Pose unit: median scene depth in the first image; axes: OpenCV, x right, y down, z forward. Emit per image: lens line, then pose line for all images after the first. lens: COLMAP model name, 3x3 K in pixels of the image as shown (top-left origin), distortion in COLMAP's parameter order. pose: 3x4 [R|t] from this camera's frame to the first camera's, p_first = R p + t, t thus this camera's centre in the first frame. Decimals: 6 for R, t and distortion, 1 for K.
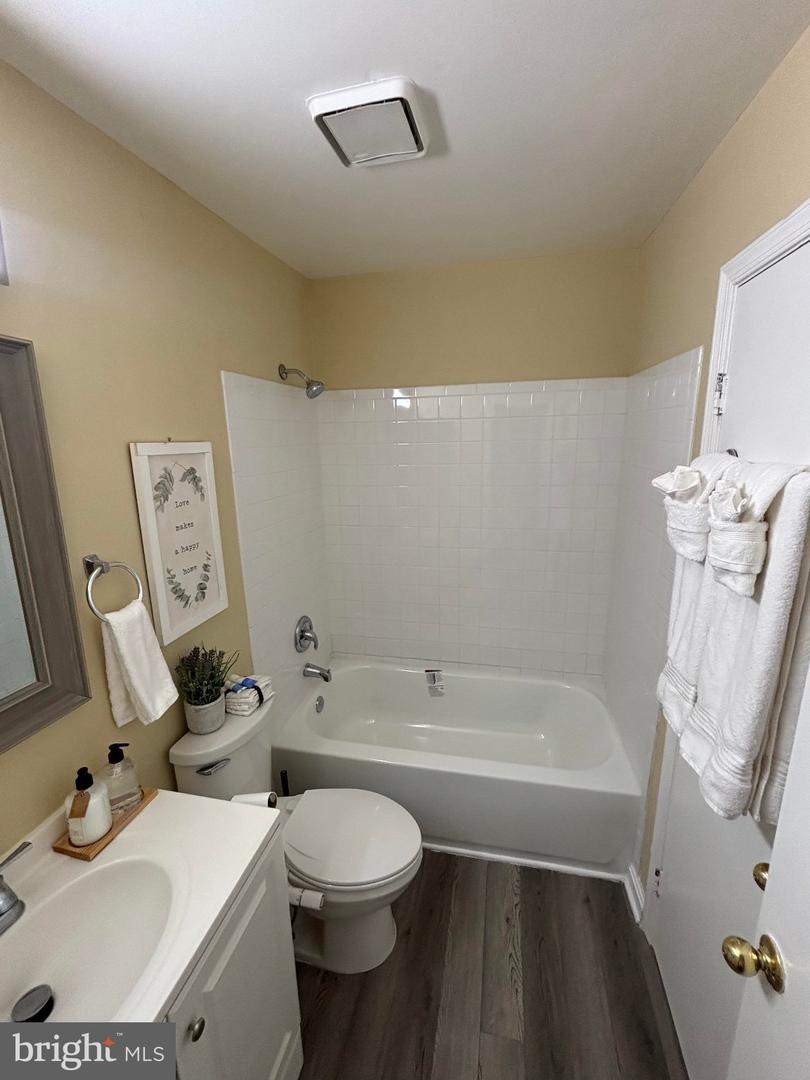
lens RADIAL K [[450.5, 0, 405.1], [0, 450.5, 539.9], [0, 0, 1]] dist [-0.002263, 0.002173]
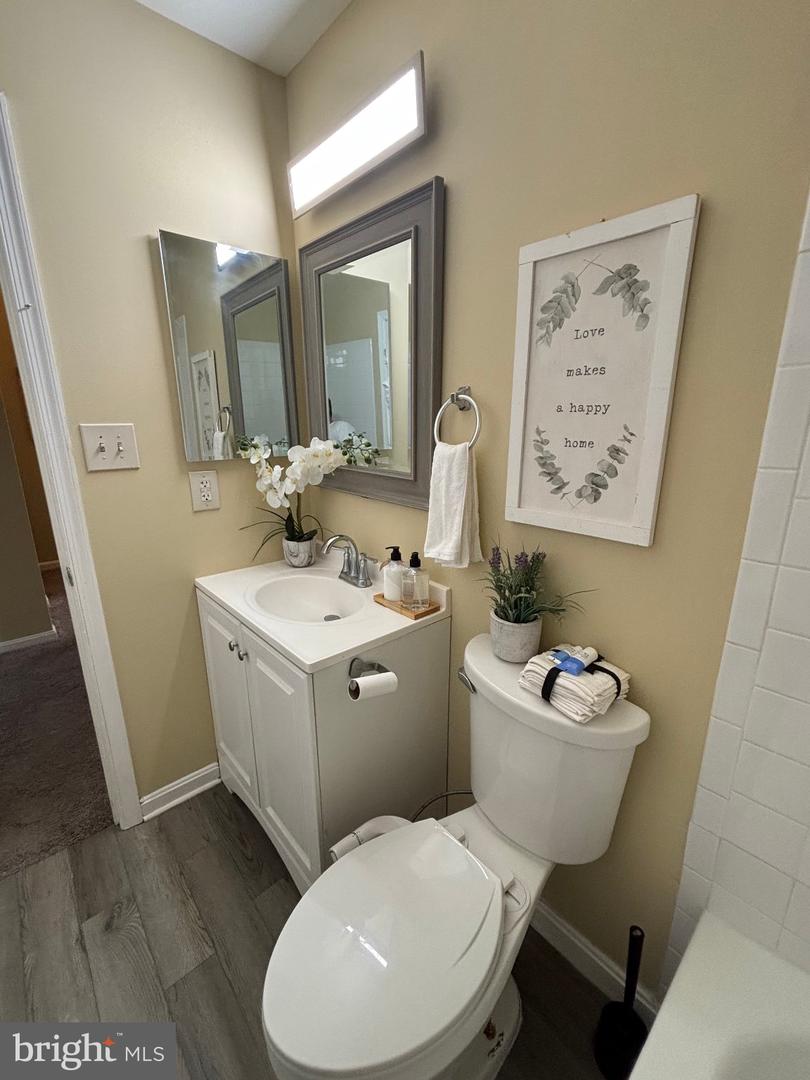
lens RADIAL K [[450.5, 0, 408.3], [0, 450.5, 532.4], [0, 0, 1]] dist [-0.002263, 0.002173]
pose [[-0.565012, 0.218240, -0.795697, 0.209511], [-0.169741, 0.913010, 0.370946, -0.016510], [0.807434, 0.344651, -0.478817, 1.179493]]
